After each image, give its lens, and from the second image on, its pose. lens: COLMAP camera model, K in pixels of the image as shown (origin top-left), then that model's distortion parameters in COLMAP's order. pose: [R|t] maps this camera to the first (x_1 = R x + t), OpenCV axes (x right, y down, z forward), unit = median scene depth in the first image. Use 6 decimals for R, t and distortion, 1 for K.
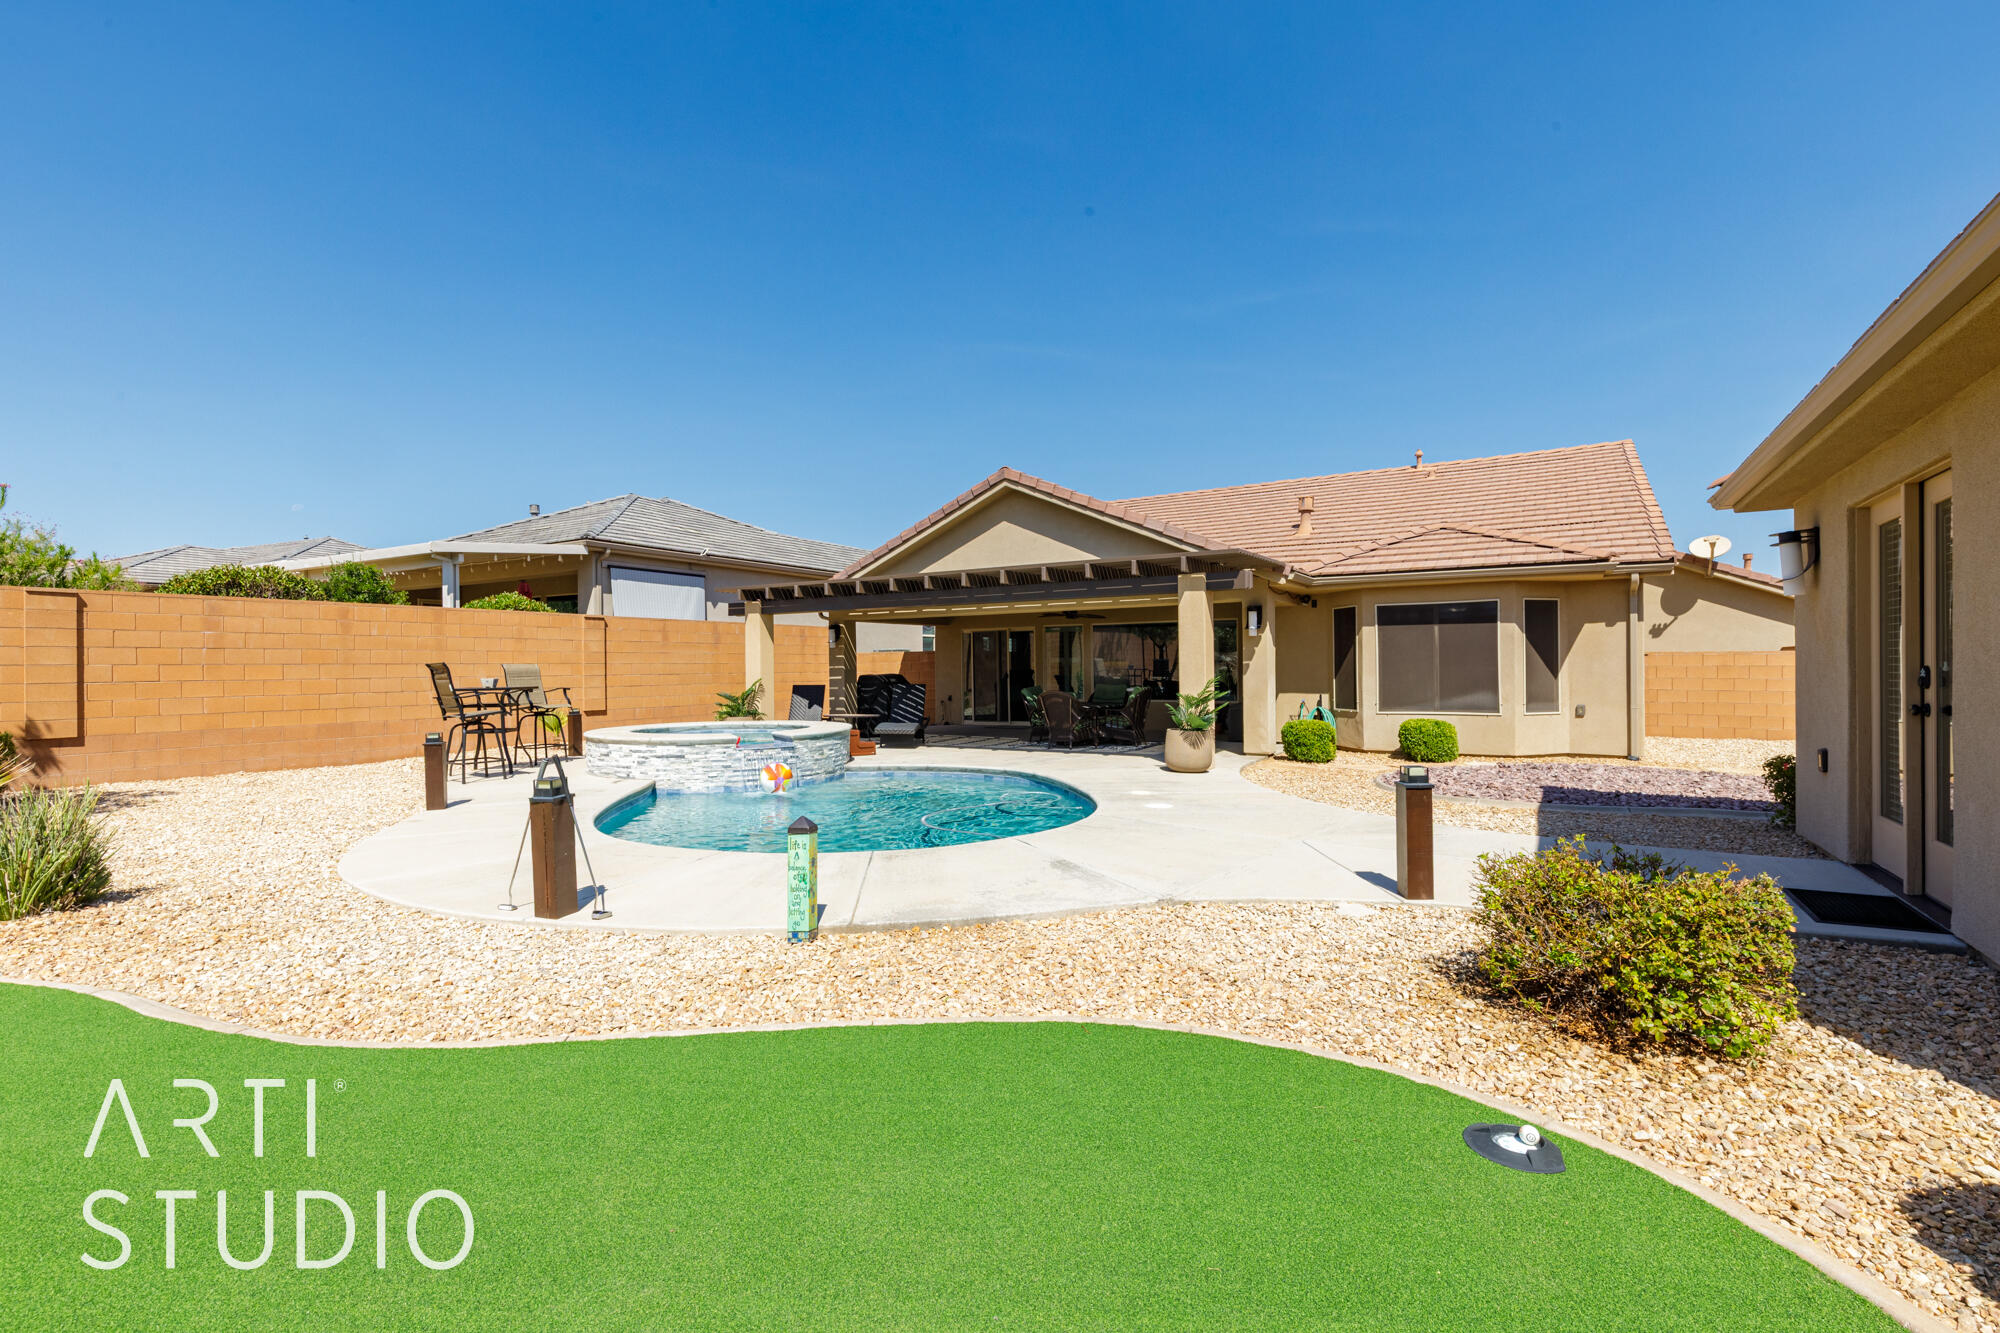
lens RADIAL K [[927.9, 0, 1000.0], [0, 927.9, 666.5], [0, 0, 1]] dist [0.000119, -0.000119]
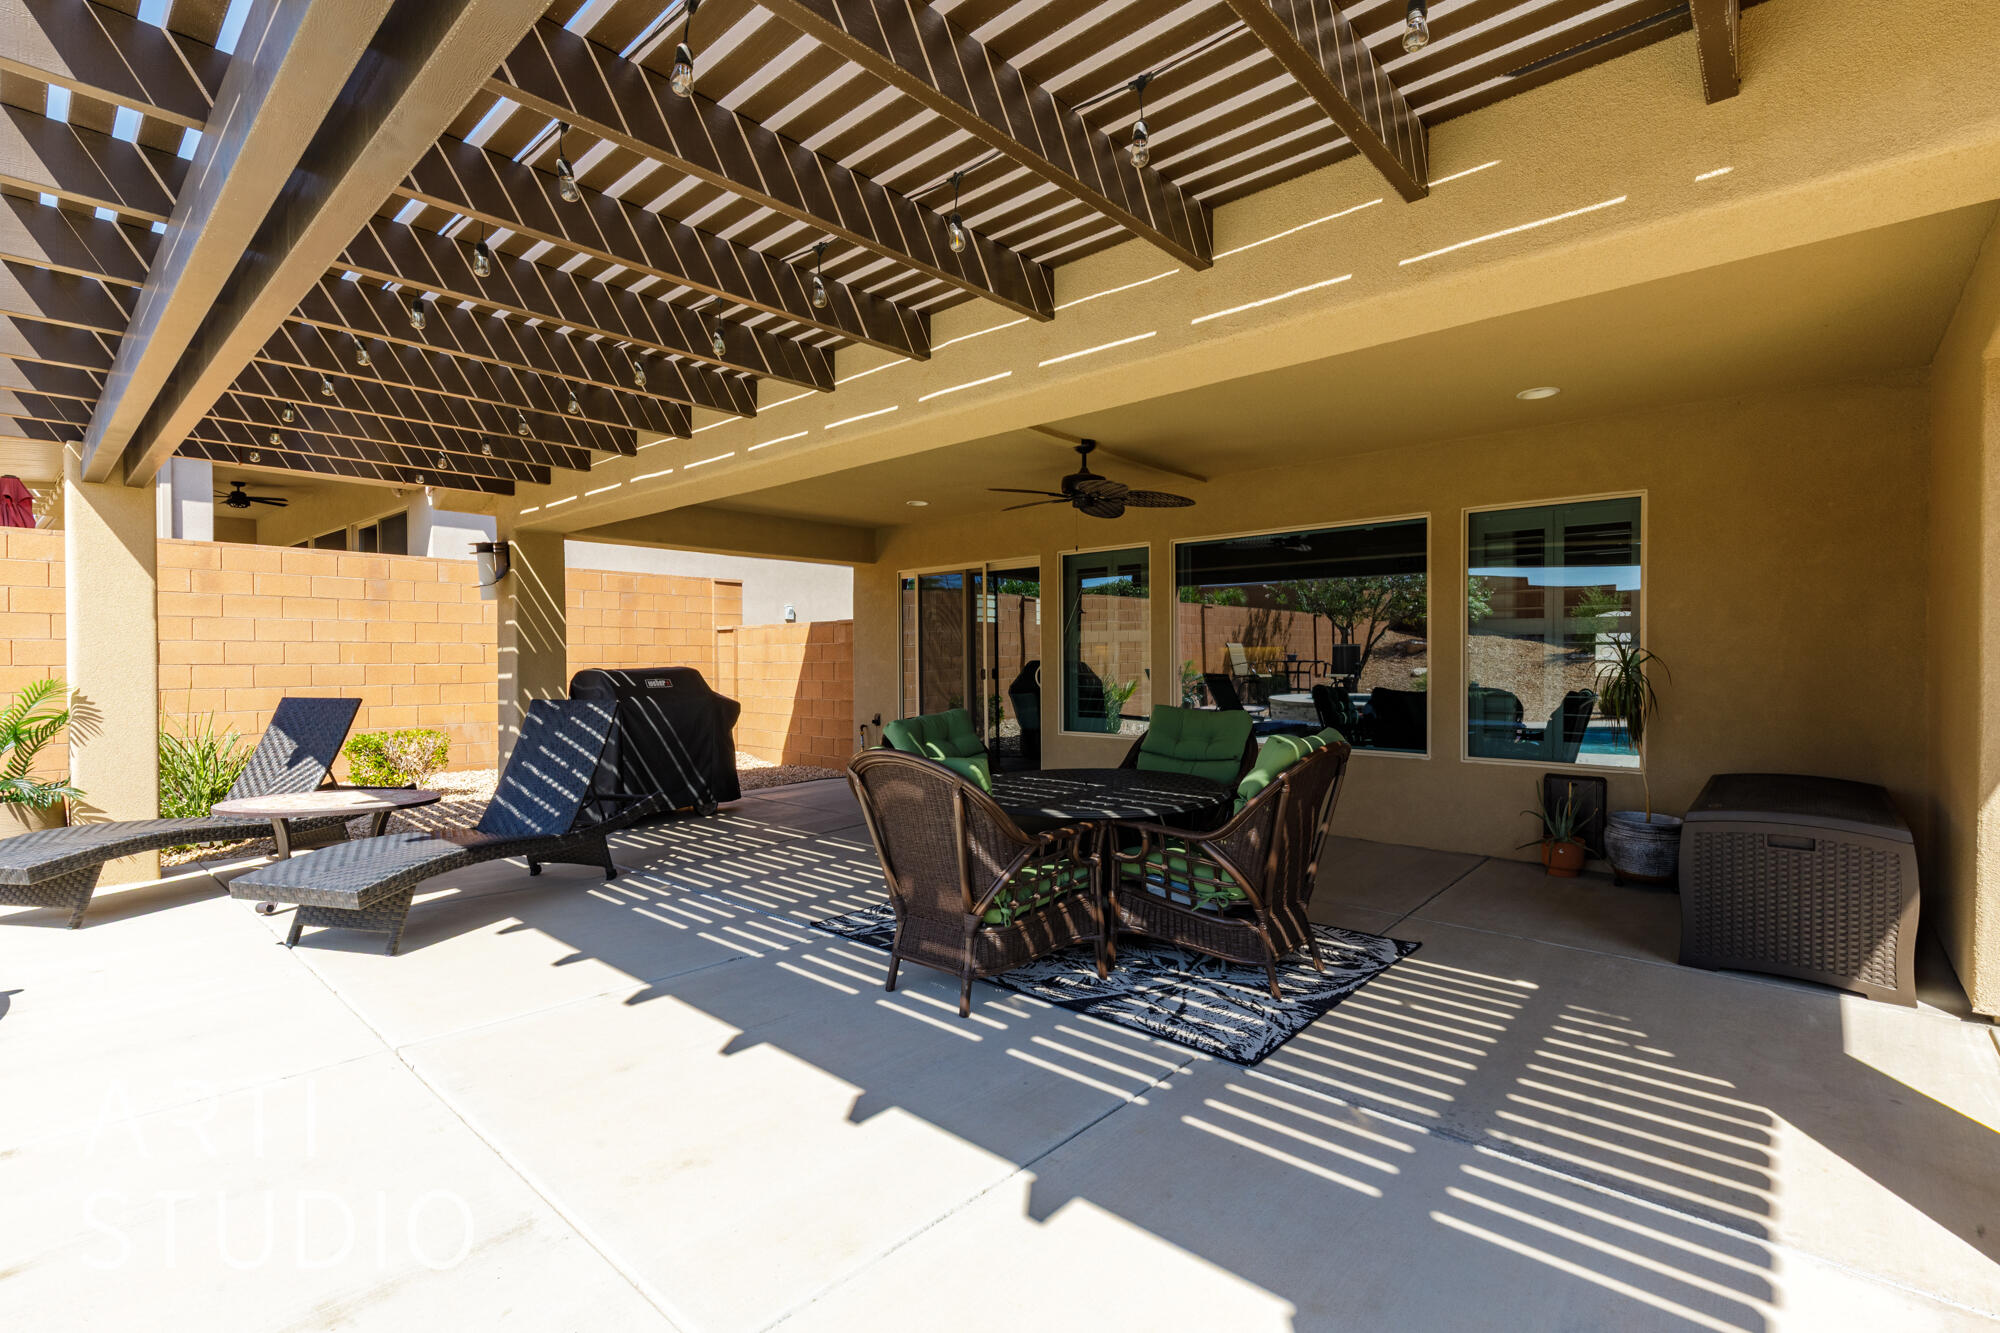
lens RADIAL K [[901.5, 0, 962.9], [0, 901.5, 662.0], [0, 0, 1]] dist [0.000149, -0.000072]
pose [[0.975774, 0.004859, -0.218726, 0.129383], [-0.004108, 0.999984, 0.003884, 0.004114], [0.218741, -0.002891, 0.975779, 0.825881]]
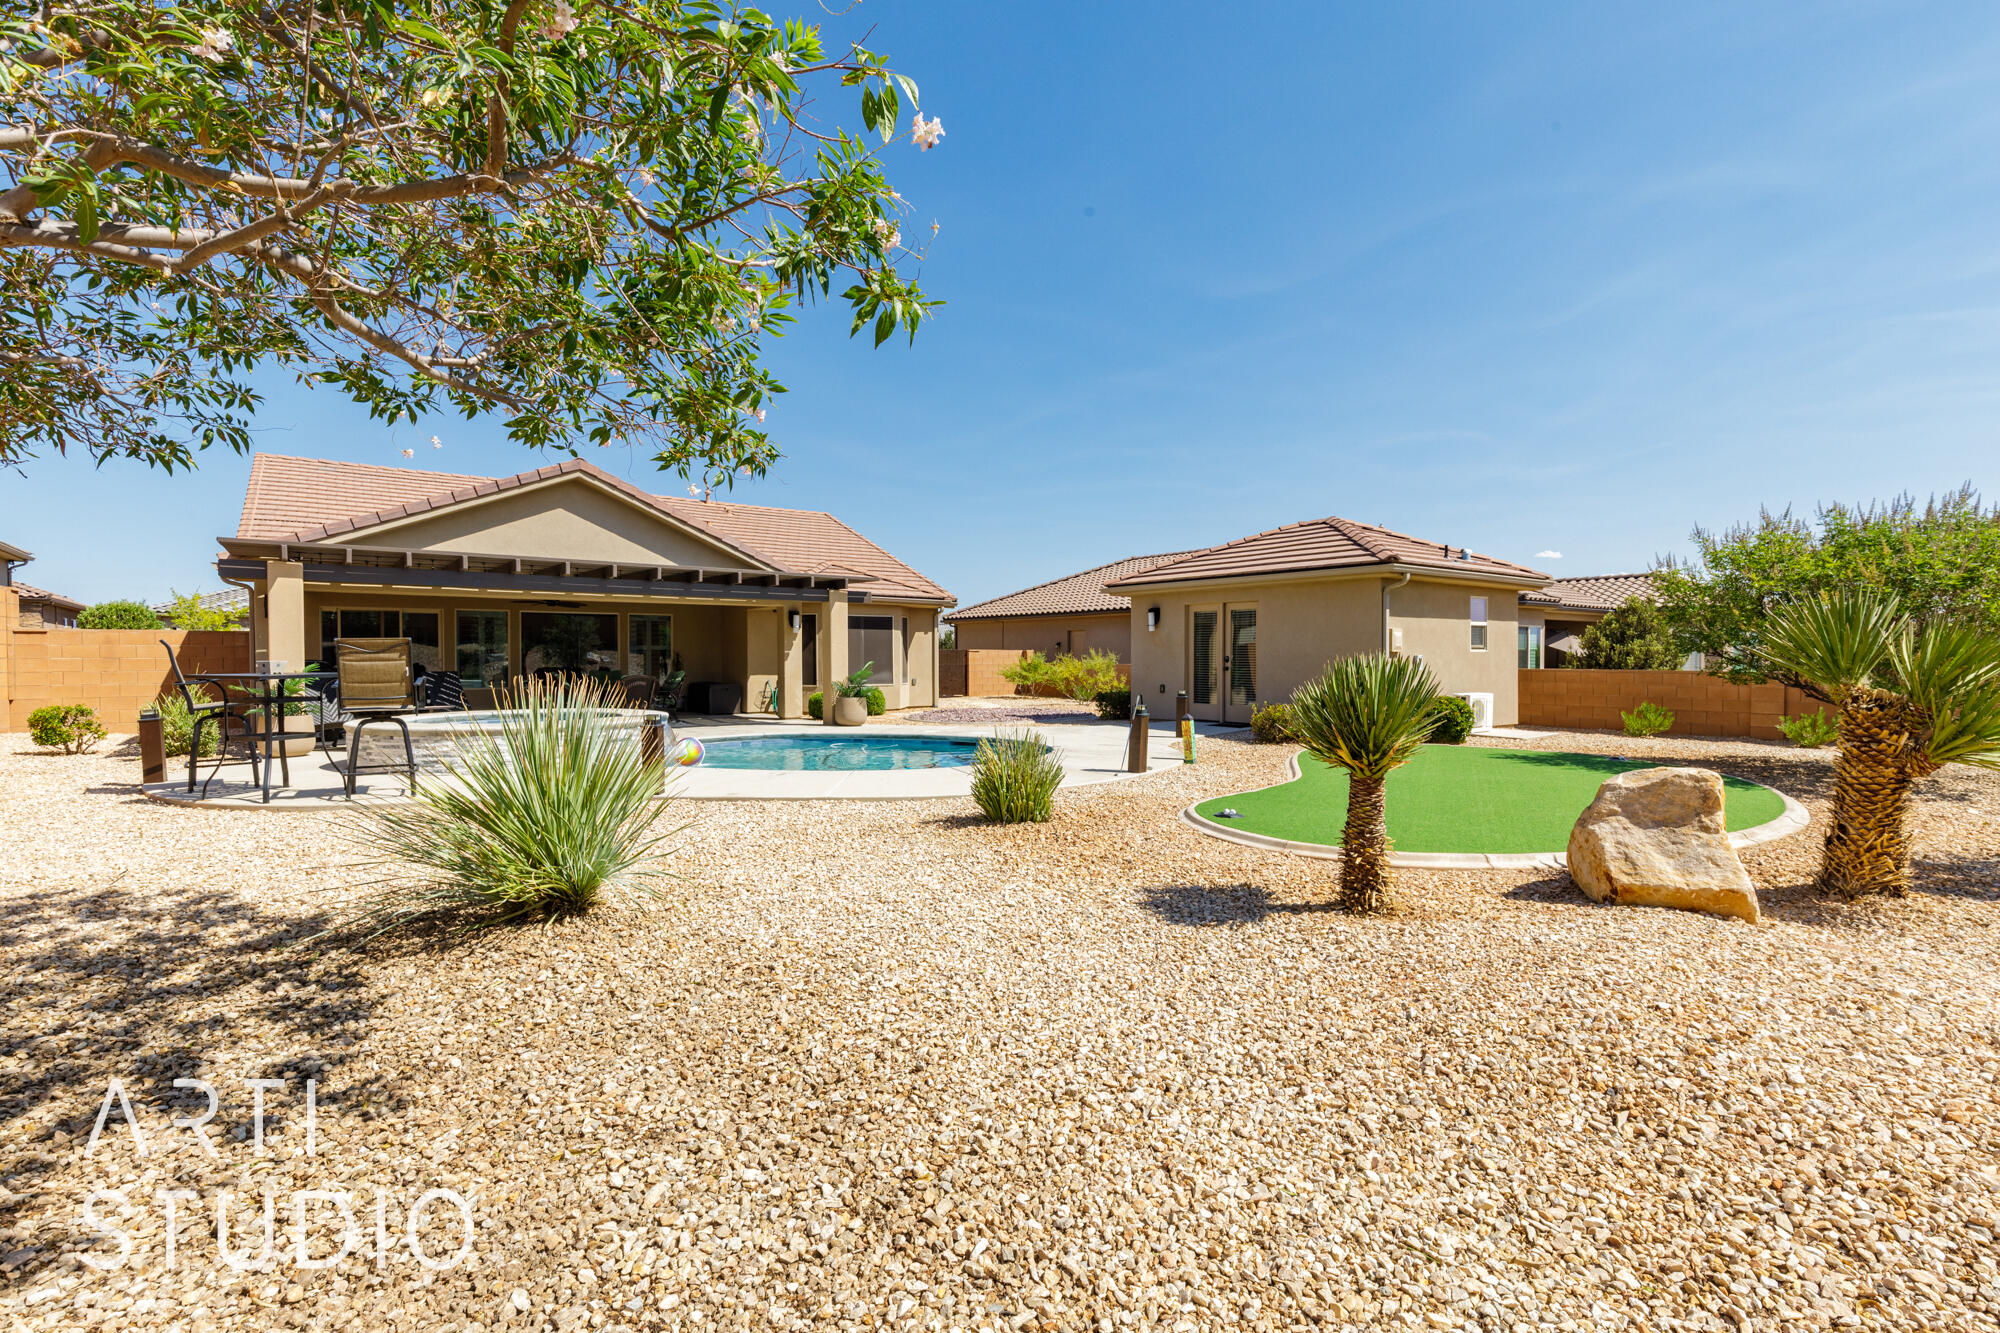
lens RADIAL K [[899.1, 0, 1006.0], [0, 899.1, 652.0], [0, 0, 1]] dist [0.001262, -0.000265]
pose [[0.421070, 0.010356, 0.906969, -0.832952], [-0.004872, 0.999946, -0.009156, 0.006540], [-0.907015, -0.000563, 0.421098, 0.128520]]
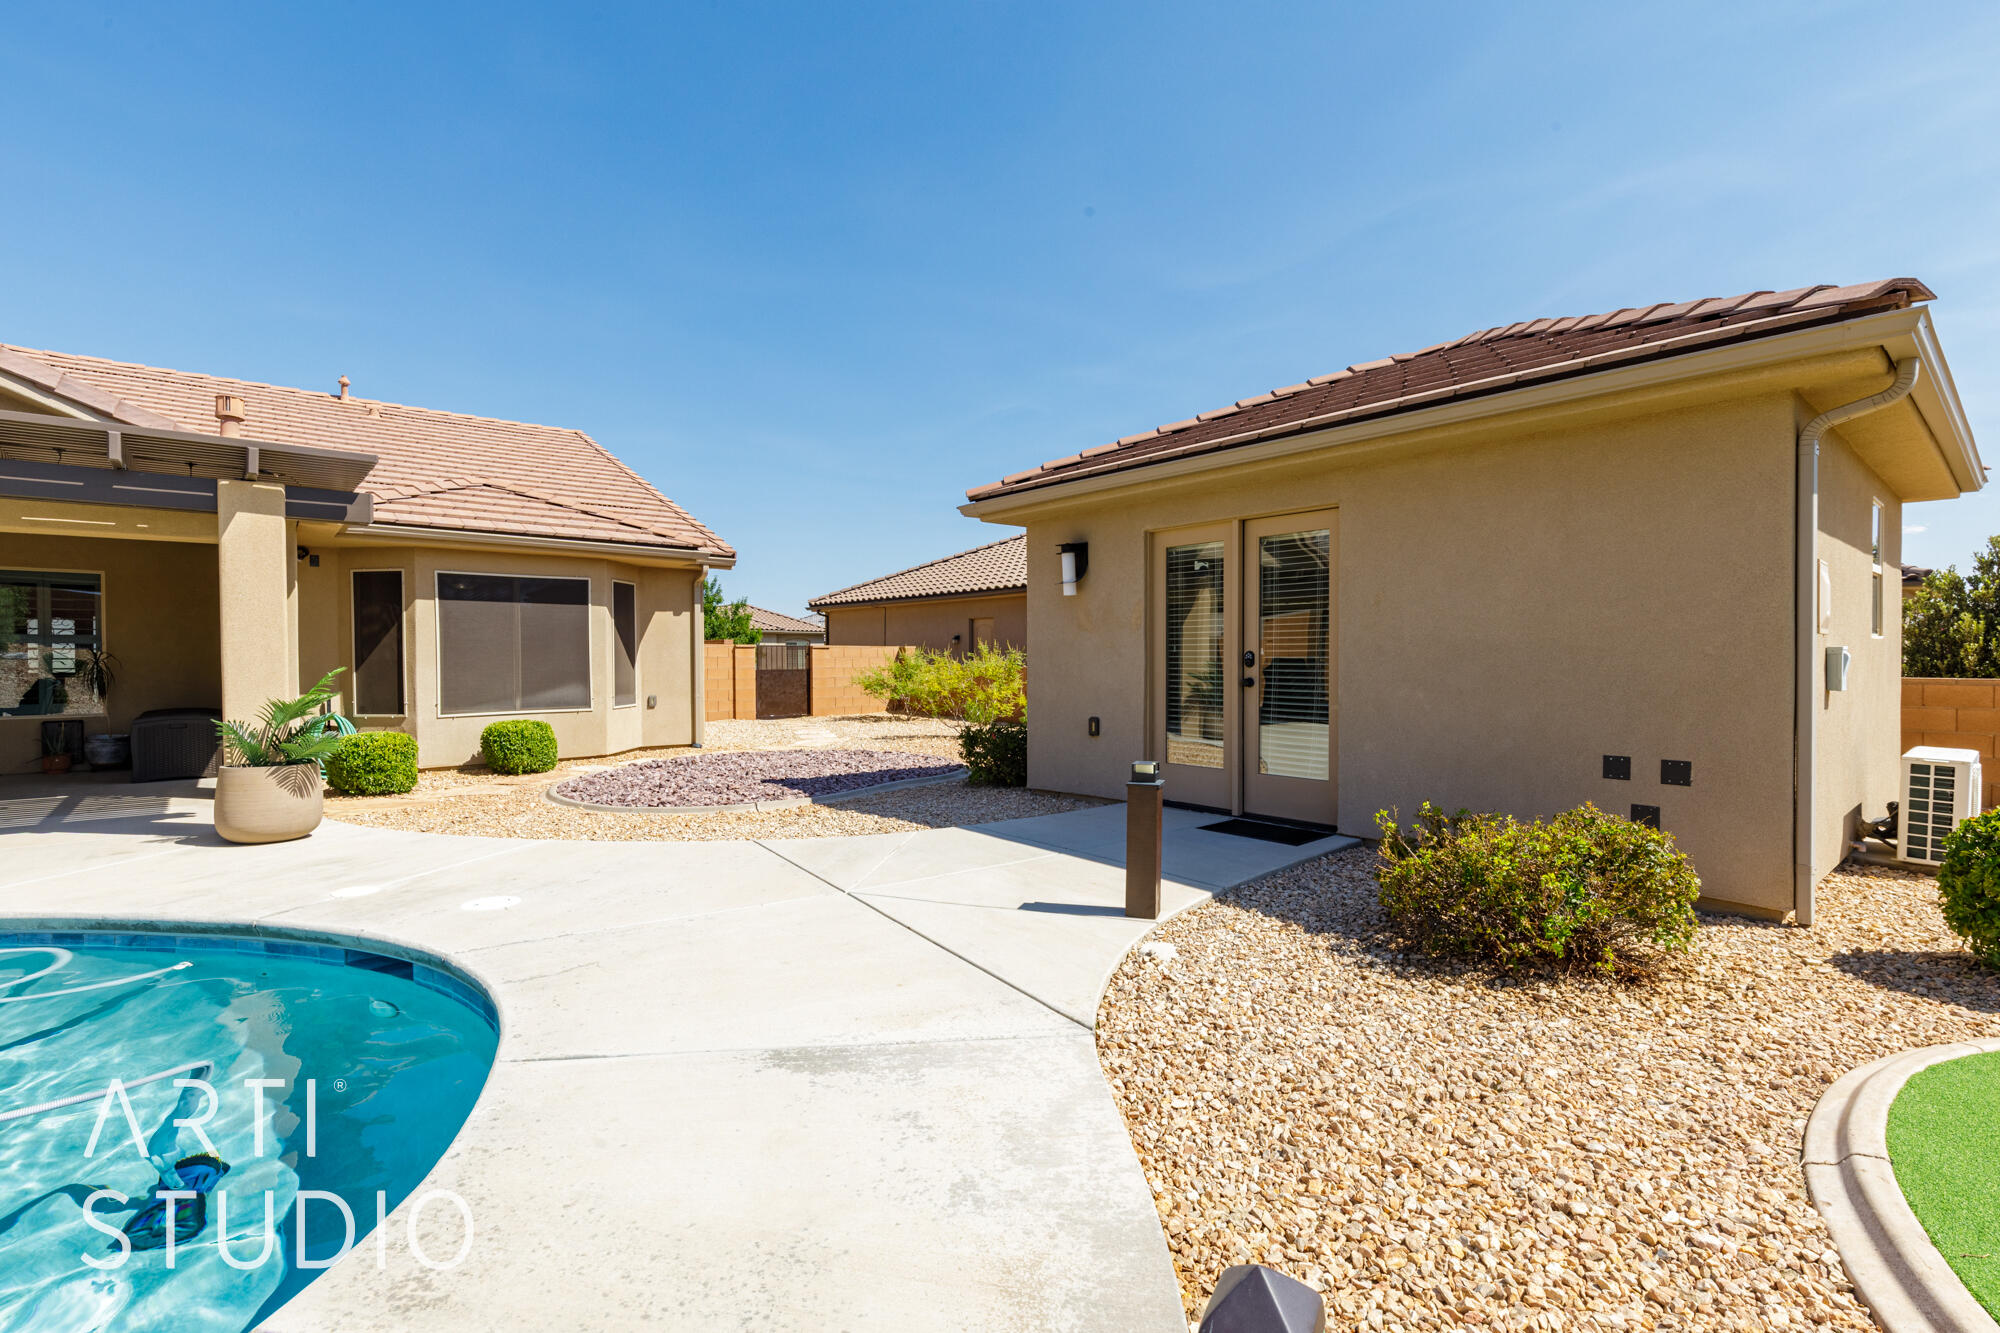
lens RADIAL K [[892.6, 0, 1079.6], [0, 892.6, 663.7], [0, 0, 1]] dist [0.001141, 0.000192]
pose [[0.286419, -0.001901, 0.958103, -0.135077], [-0.001702, 0.999995, 0.002493, 0.005189], [-0.958103, -0.002345, 0.286414, 0.308812]]
